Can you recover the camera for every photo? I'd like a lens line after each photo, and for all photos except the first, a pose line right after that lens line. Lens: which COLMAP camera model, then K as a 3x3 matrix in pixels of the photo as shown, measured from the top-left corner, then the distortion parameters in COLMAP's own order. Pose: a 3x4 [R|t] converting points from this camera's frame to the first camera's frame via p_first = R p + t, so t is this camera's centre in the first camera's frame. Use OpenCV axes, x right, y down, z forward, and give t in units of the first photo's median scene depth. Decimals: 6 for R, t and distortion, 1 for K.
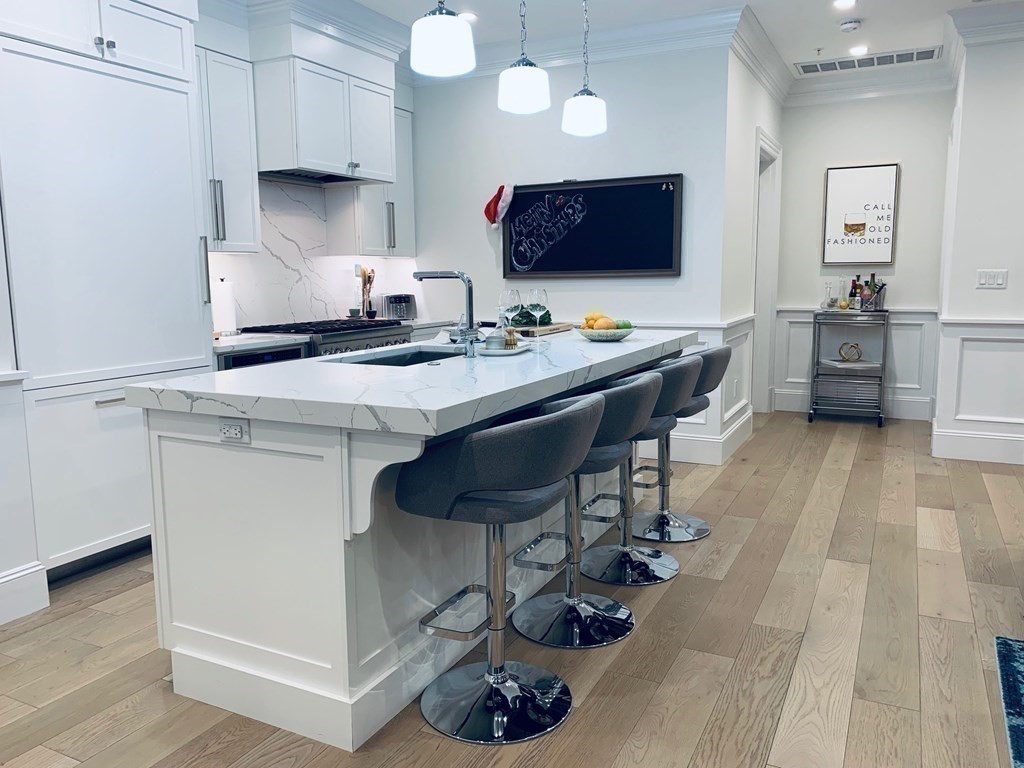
lens RADIAL K [[782.7, 0, 516.6], [0, 782.7, 377.1], [0, 0, 1]] dist [0.046403, -0.041931]
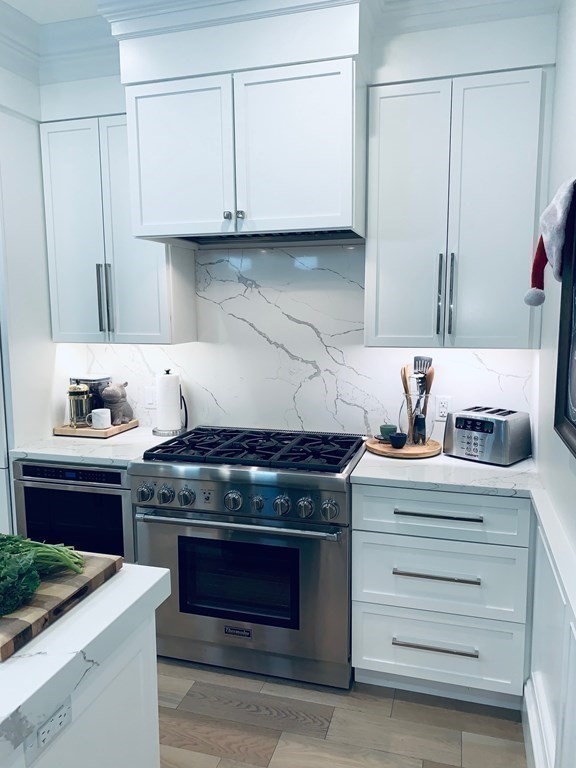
lens RADIAL K [[587.0, 0, 288.0], [0, 587.0, 384.0], [0, 0, 1]] dist [0.046403, -0.041931]
pose [[0.175182, 0.138239, -0.974783, 0.319598], [-0.125848, 0.985116, 0.117088, -0.219105], [0.976460, 0.102163, 0.189971, 1.077937]]
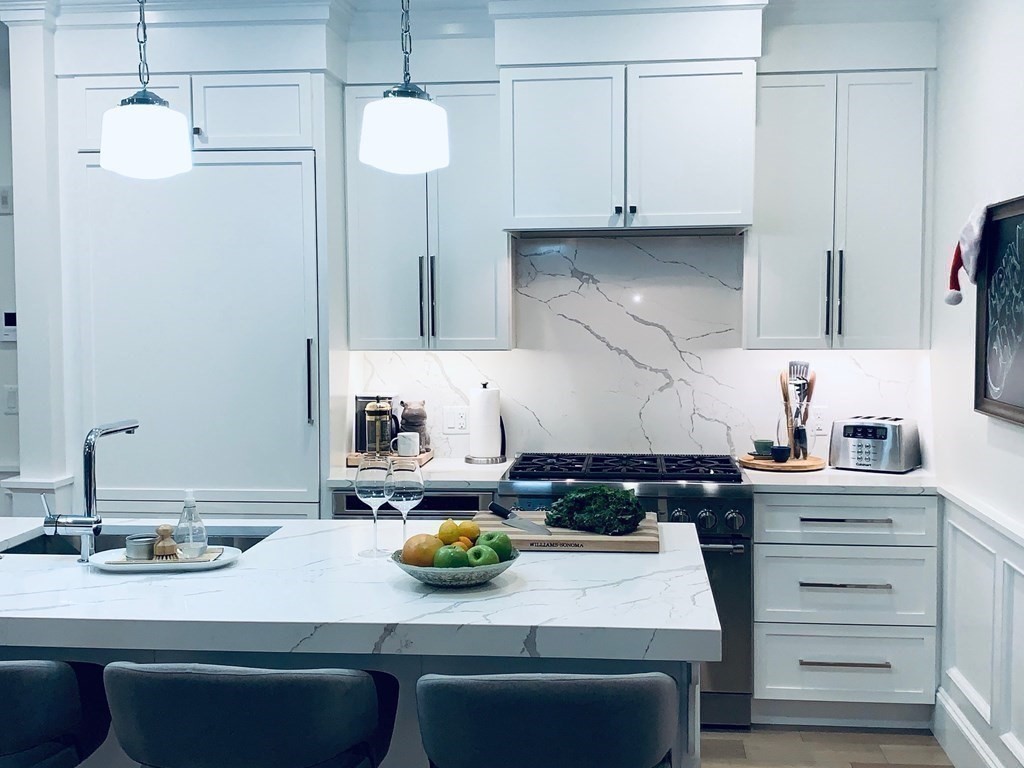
lens RADIAL K [[1207.4, 0, 512.0], [0, 1207.4, 384.0], [0, 0, 1]] dist [0.197749, -0.540577]
pose [[0.355060, 0.071477, -0.932107, 0.712945], [-0.121948, 0.992094, 0.029624, -0.172023], [0.926855, 0.103150, 0.360969, 0.666846]]
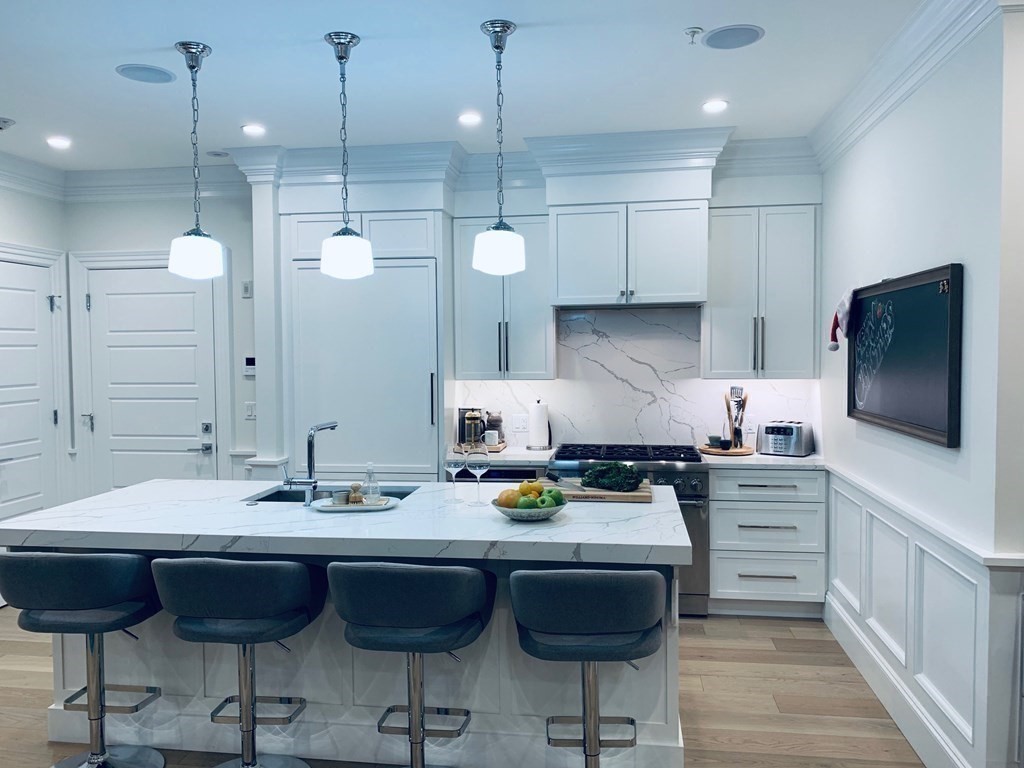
lens RADIAL K [[790.5, 0, 512.0], [0, 790.5, 384.0], [0, 0, 1]] dist [0.172694, -0.444682]
pose [[0.315842, 0.048988, -0.947546, 0.766356], [-0.119631, 0.992752, 0.011449, -0.169151], [0.941240, 0.109740, 0.319413, 0.629270]]
